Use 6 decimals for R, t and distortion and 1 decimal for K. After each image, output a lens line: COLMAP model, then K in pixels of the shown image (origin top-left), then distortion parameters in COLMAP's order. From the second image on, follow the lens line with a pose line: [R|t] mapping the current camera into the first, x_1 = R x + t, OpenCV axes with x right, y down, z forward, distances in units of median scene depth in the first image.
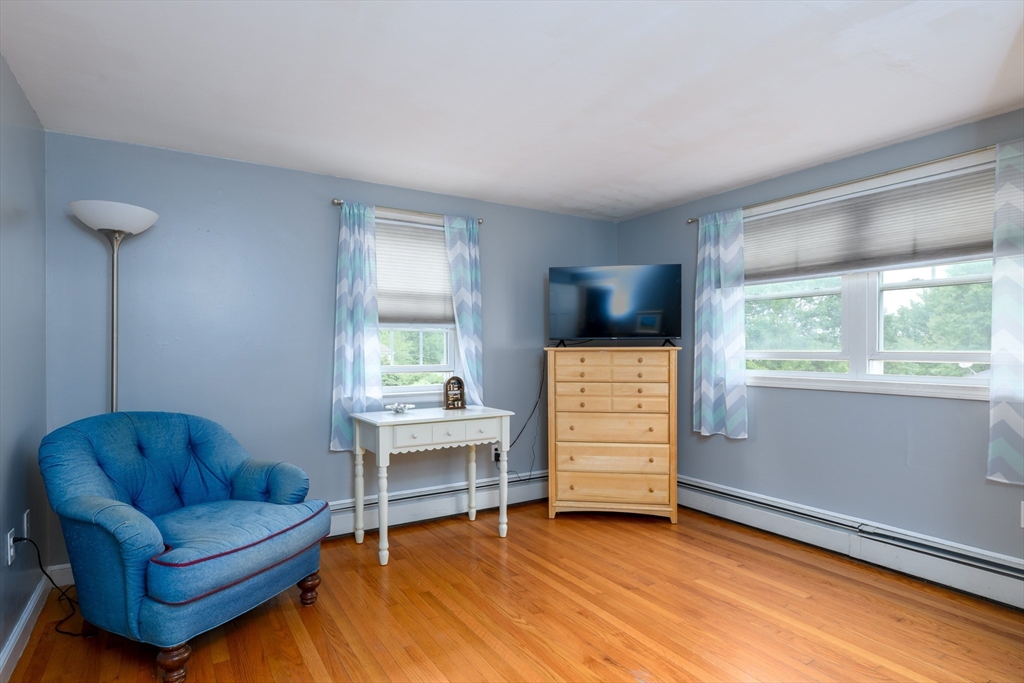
lens RADIAL K [[543.6, 0, 508.5], [0, 543.6, 345.8], [0, 0, 1]] dist [-0.002180, -0.000615]
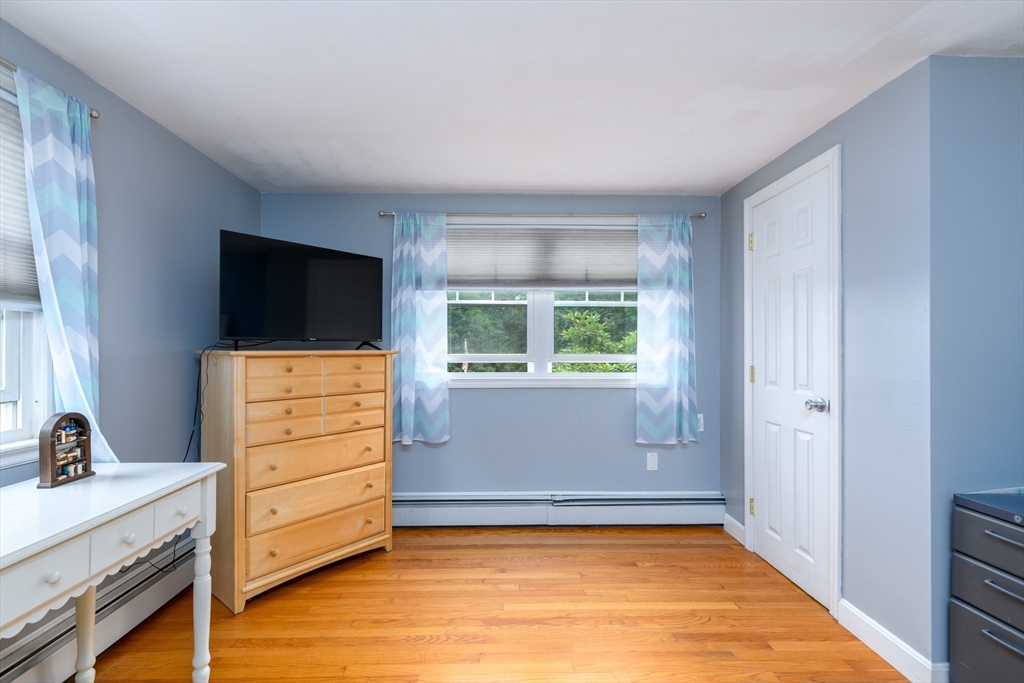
lens RADIAL K [[460.4, 0, 512.0], [0, 460.4, 341.5], [0, 0, 1]] dist [-0.001750, -0.000272]
pose [[0.511713, 0.015718, 0.859012, -0.239461], [-0.005749, 0.999873, -0.014871, -0.002413], [-0.859137, 0.002671, 0.511739, 0.446596]]
